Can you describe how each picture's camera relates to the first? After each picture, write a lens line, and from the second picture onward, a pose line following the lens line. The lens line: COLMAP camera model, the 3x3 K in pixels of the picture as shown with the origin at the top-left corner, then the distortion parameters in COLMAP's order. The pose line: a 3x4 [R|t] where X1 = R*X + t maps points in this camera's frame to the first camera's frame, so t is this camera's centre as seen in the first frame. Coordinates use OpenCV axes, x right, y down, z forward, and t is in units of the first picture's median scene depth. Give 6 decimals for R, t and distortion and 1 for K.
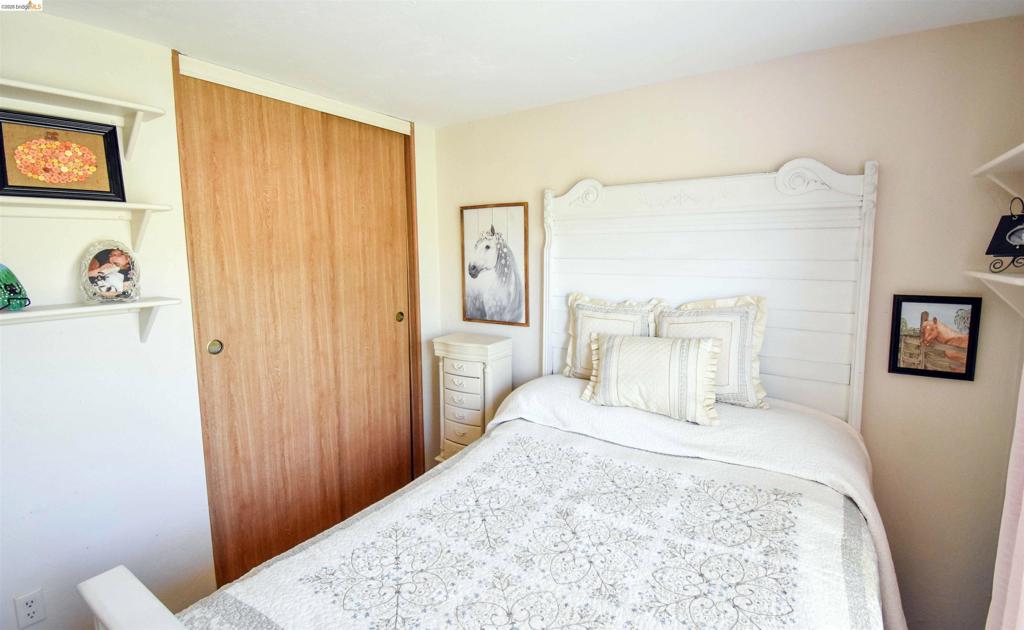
lens RADIAL K [[459.0, 0, 539.6], [0, 459.0, 300.1], [0, 0, 1]] dist [-0.005468, -0.000713]
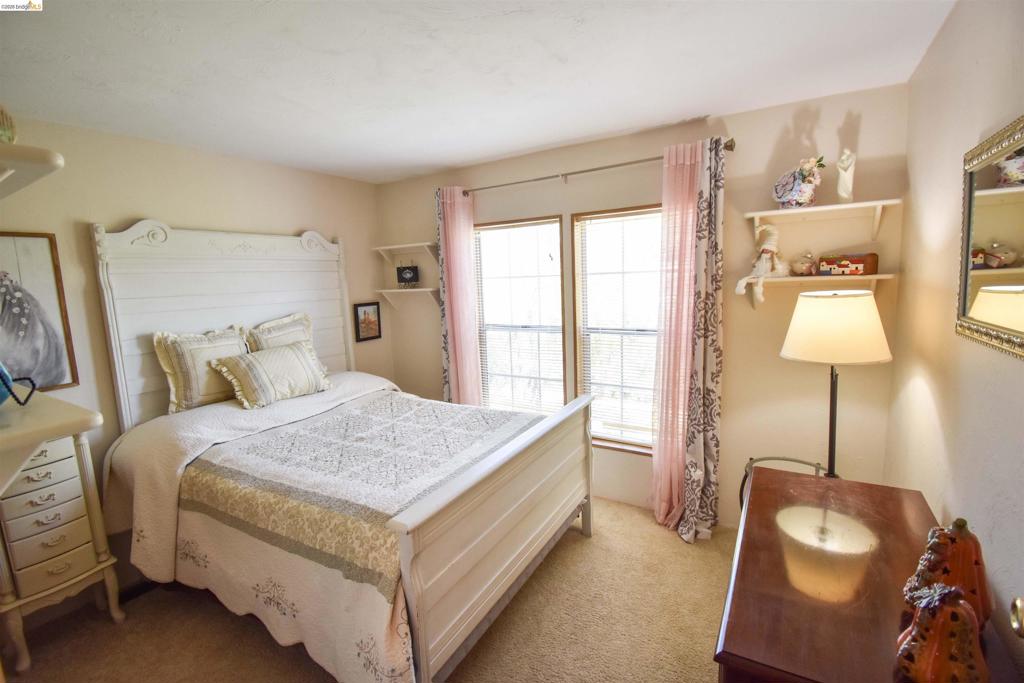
lens RADIAL K [[451.2, 0, 511.2], [0, 451.2, 340.2], [0, 0, 1]] dist [0.007703, -0.016921]
pose [[-0.032283, -0.133016, 0.990588, -1.256485], [0.146666, 0.979745, 0.136340, -0.025638], [-0.988659, 0.149687, -0.012120, 0.343752]]
